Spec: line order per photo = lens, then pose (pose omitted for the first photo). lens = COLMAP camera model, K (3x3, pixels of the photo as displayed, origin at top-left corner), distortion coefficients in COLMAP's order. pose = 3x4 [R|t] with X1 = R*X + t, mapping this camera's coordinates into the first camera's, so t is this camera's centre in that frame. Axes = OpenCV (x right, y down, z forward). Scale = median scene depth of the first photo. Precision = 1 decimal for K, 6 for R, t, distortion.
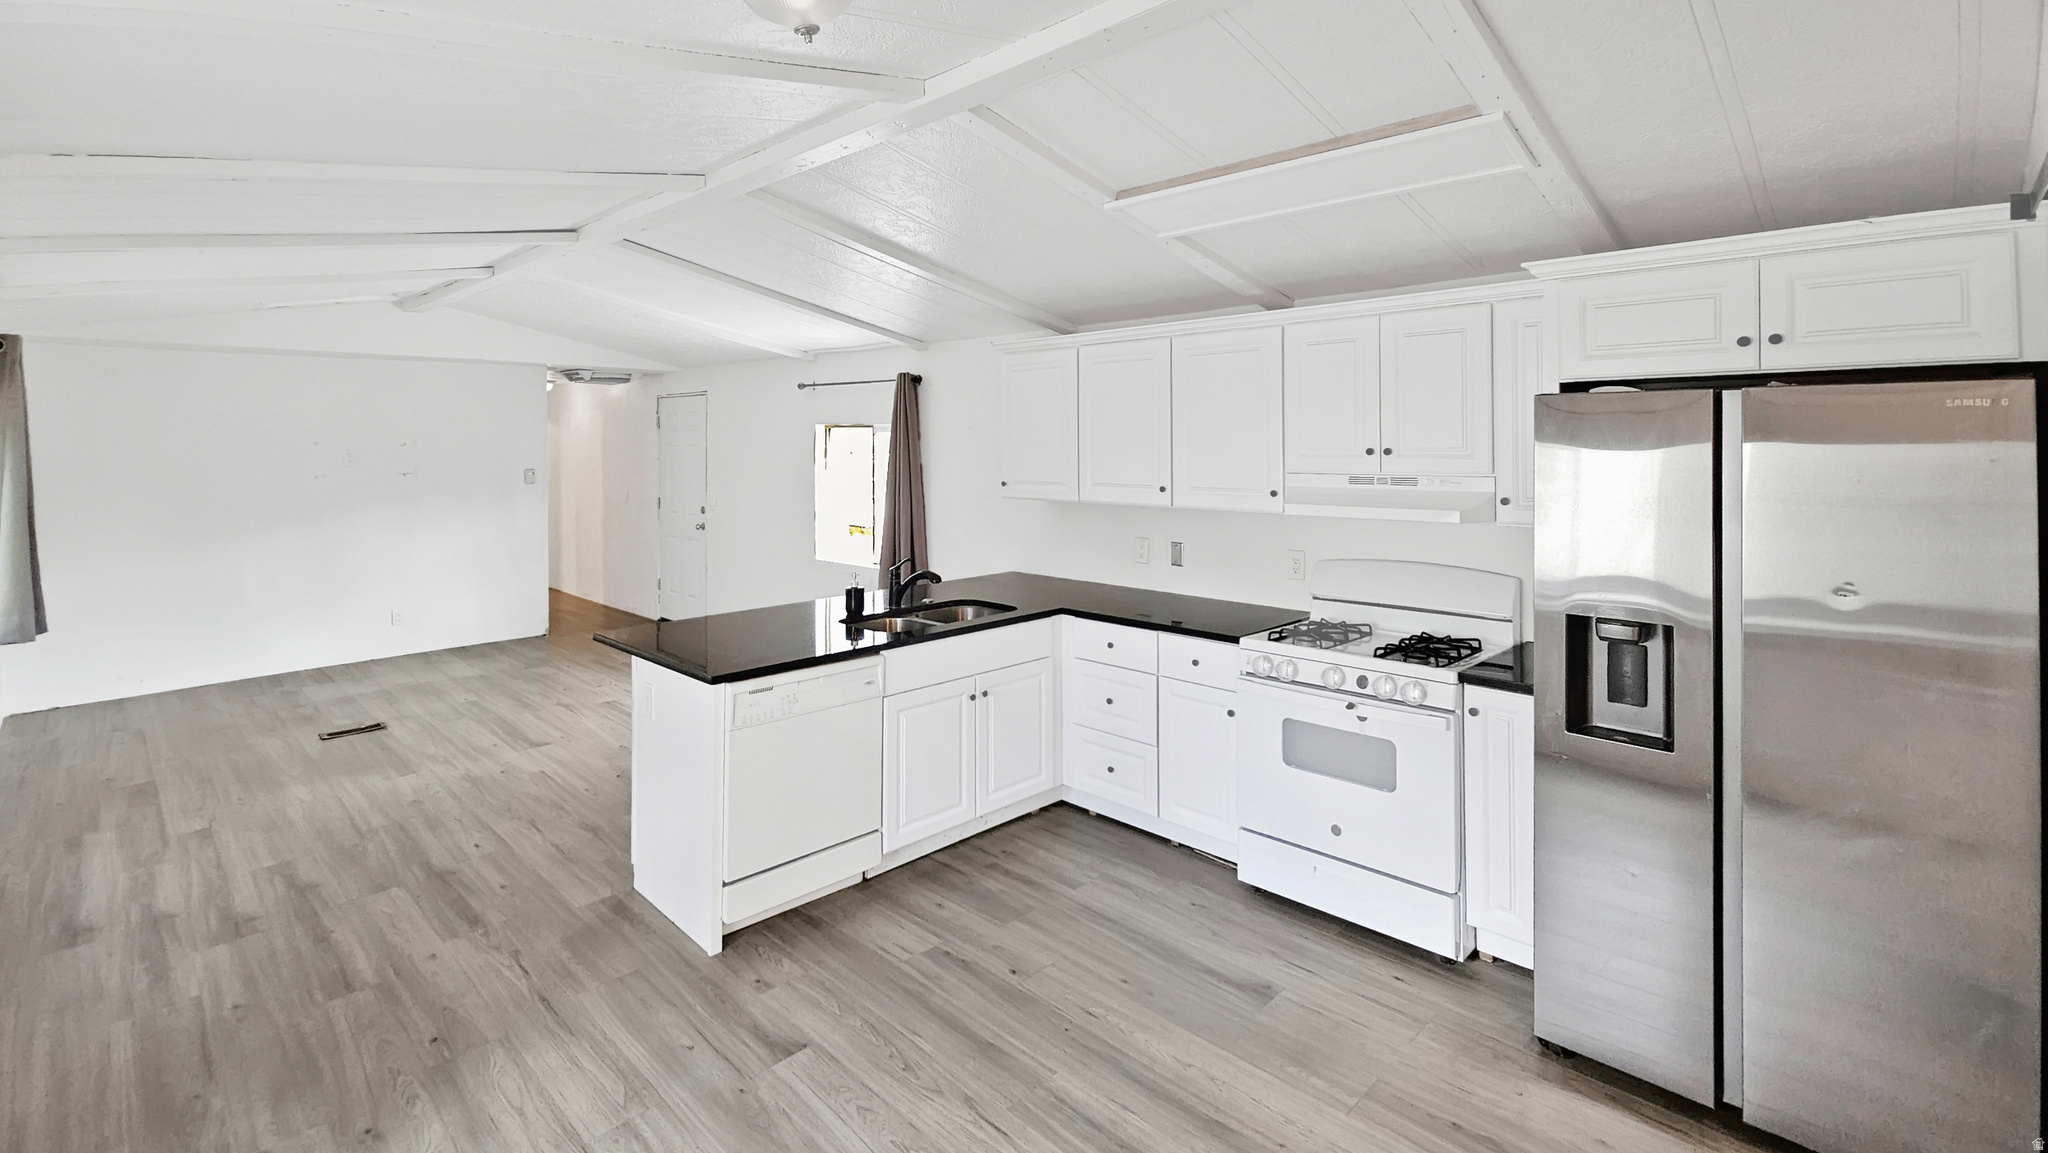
lens RADIAL K [[919.7, 0, 1024.0], [0, 919.7, 576.5], [0, 0, 1]] dist [-0.001730, -0.000065]
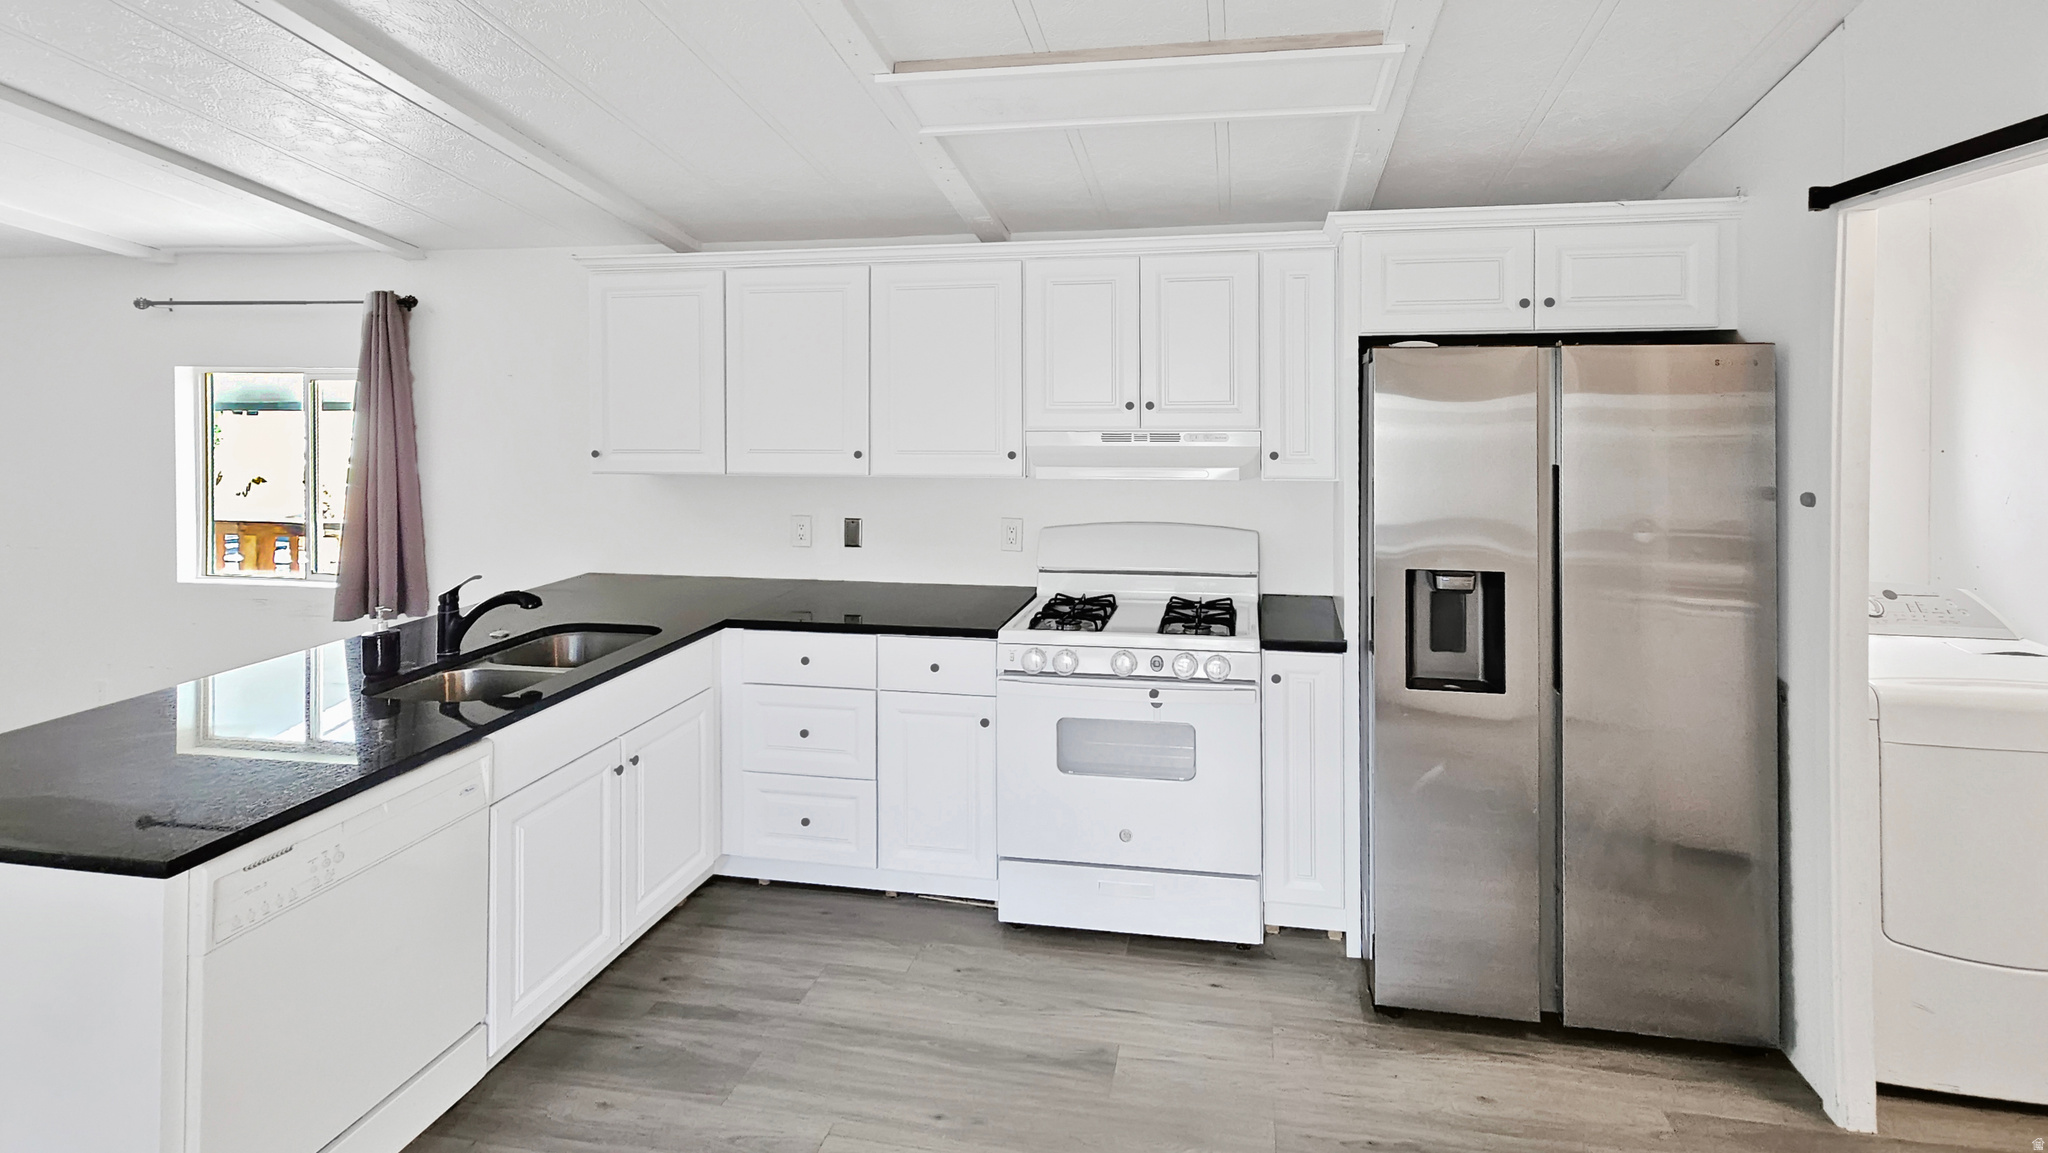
lens RADIAL K [[951.0, 0, 1023.4], [0, 951.0, 485.5], [0, 0, 1]] dist [0.001001, 0.000346]
pose [[0.821315, -0.057302, 0.567590, -0.219187], [0.083471, 0.996305, -0.020200, -0.042959], [-0.564336, 0.063968, 0.823063, 0.267107]]
